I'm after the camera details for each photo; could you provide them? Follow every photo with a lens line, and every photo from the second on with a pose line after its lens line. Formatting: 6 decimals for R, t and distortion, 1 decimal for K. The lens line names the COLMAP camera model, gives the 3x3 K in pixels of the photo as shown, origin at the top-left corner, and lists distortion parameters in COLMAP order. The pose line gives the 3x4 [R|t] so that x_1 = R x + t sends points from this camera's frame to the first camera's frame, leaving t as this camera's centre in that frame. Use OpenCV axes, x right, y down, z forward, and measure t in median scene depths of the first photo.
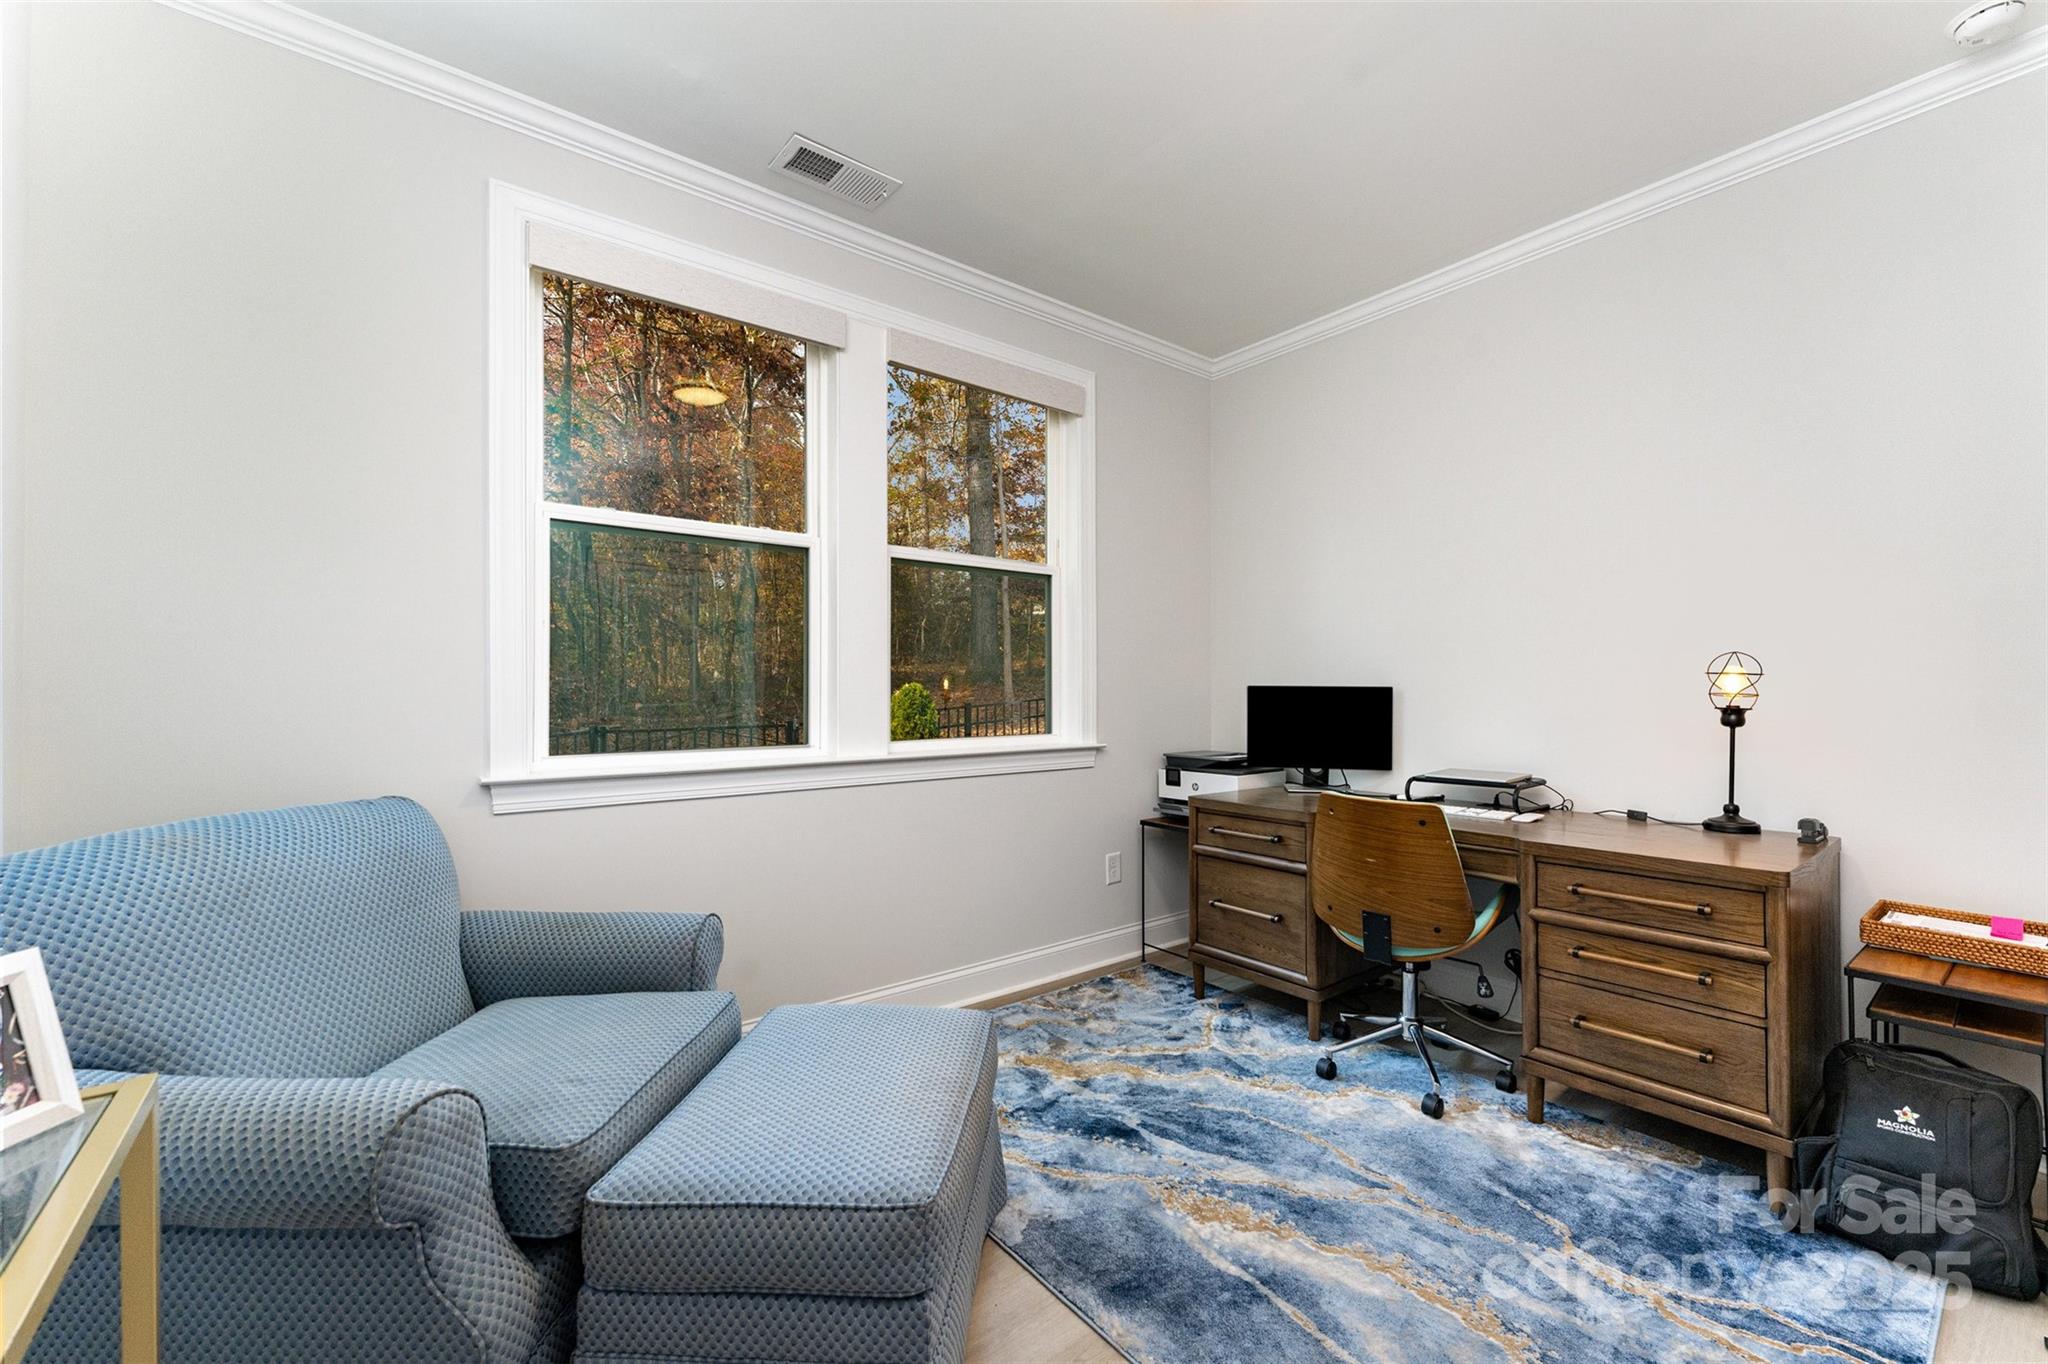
lens RADIAL K [[824.3, 0, 1035.7], [0, 824.3, 681.5], [0, 0, 1]] dist [-0.000589, -0.000061]
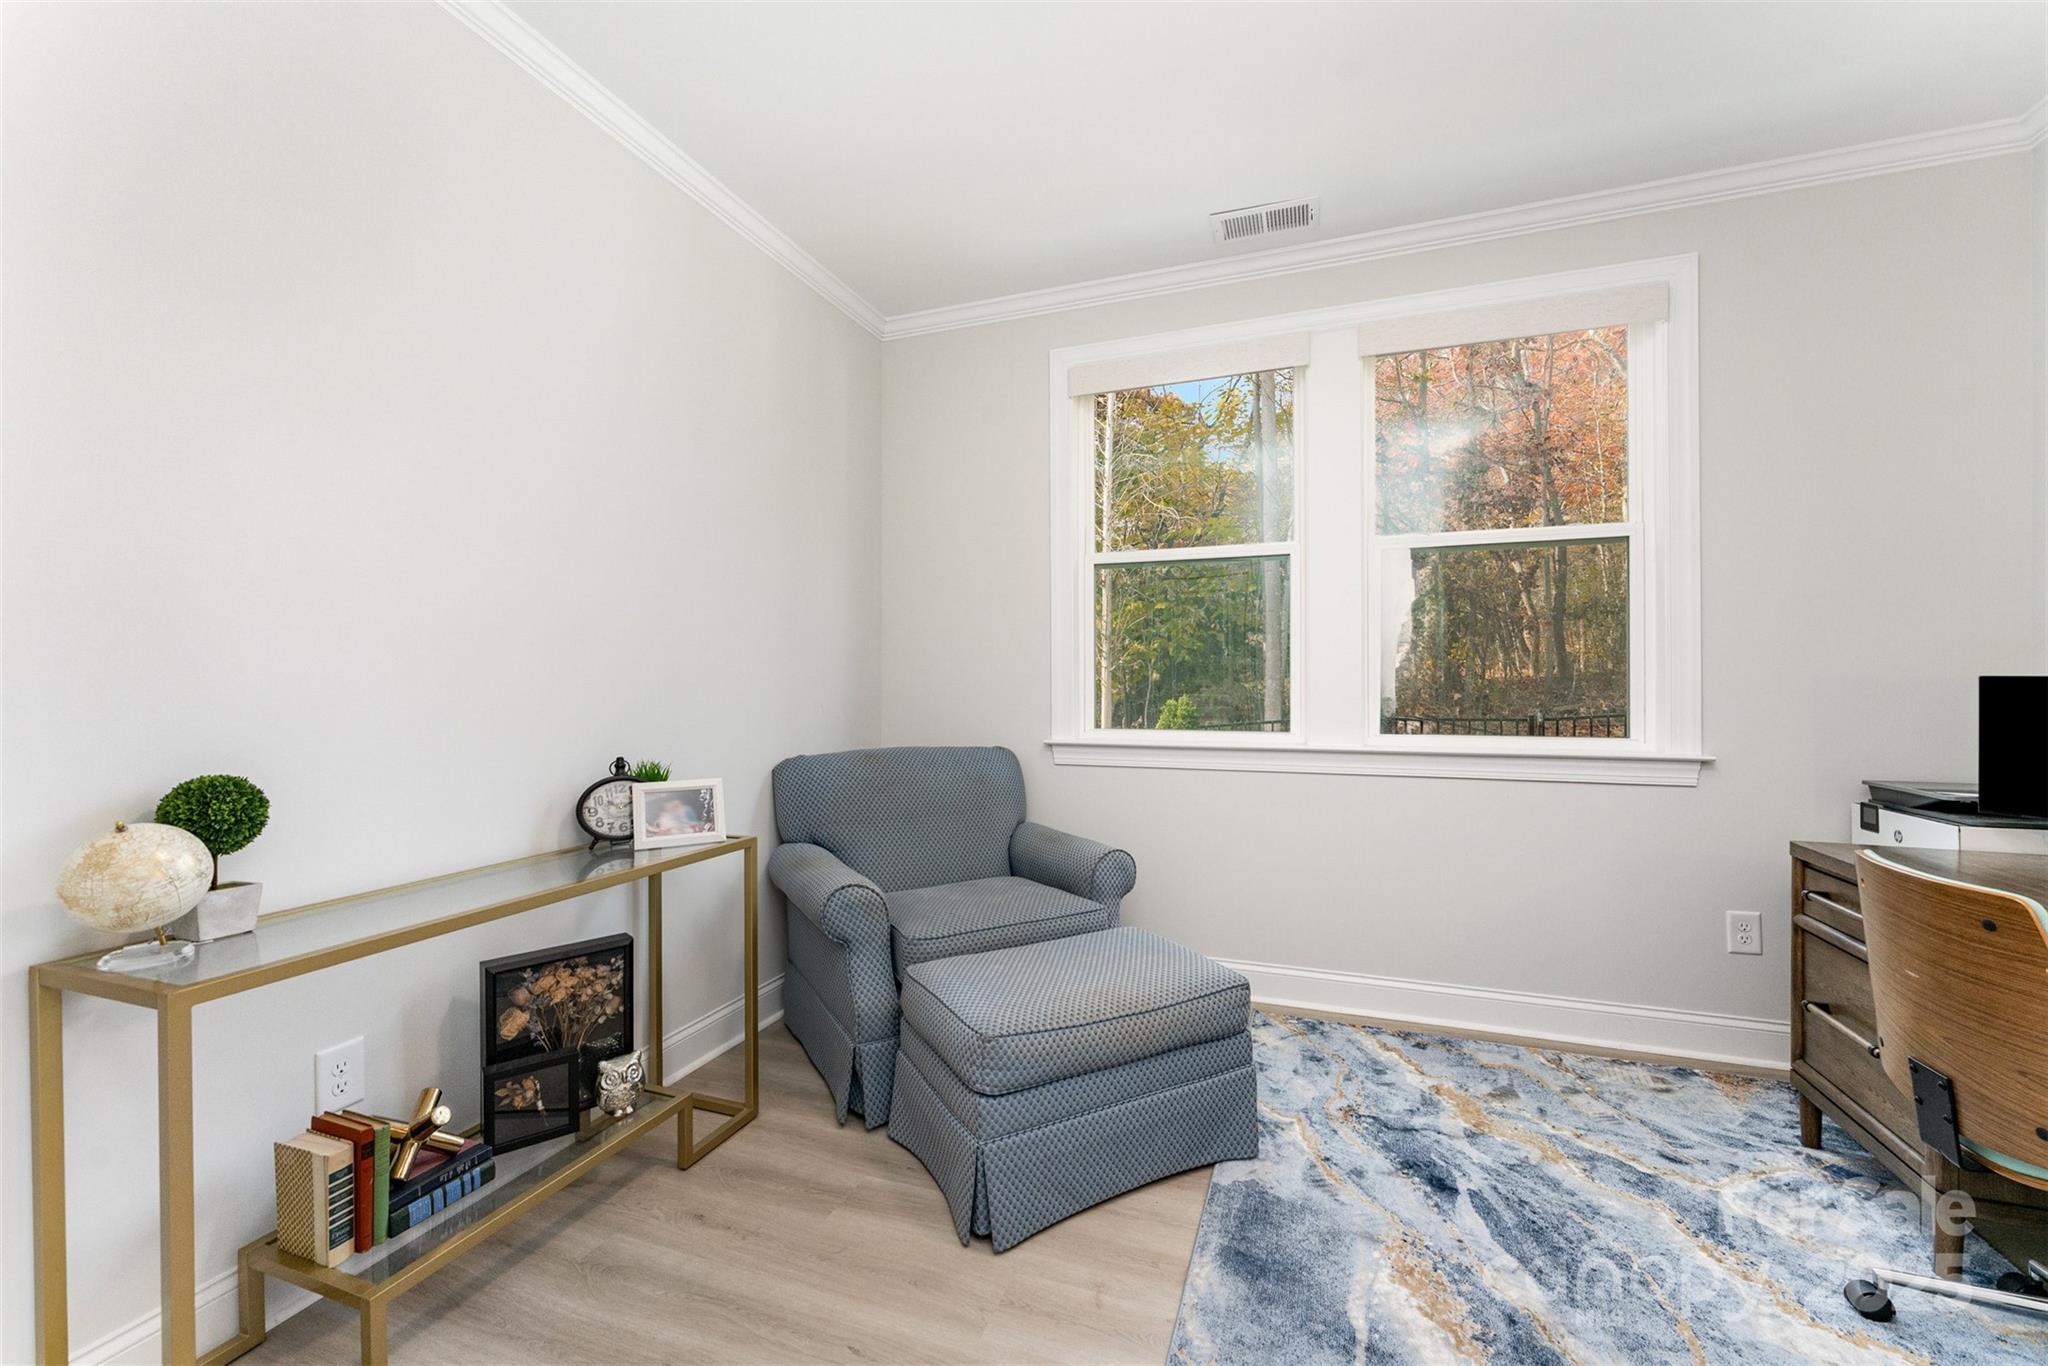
lens RADIAL K [[822.3, 0, 1030.0], [0, 822.3, 668.8], [0, 0, 1]] dist [-0.000577, -0.000055]
pose [[0.519010, -0.010241, -0.854707, 0.486190], [0.010330, 0.999930, -0.005709, -0.005401], [0.854706, -0.005866, 0.519080, 0.127537]]
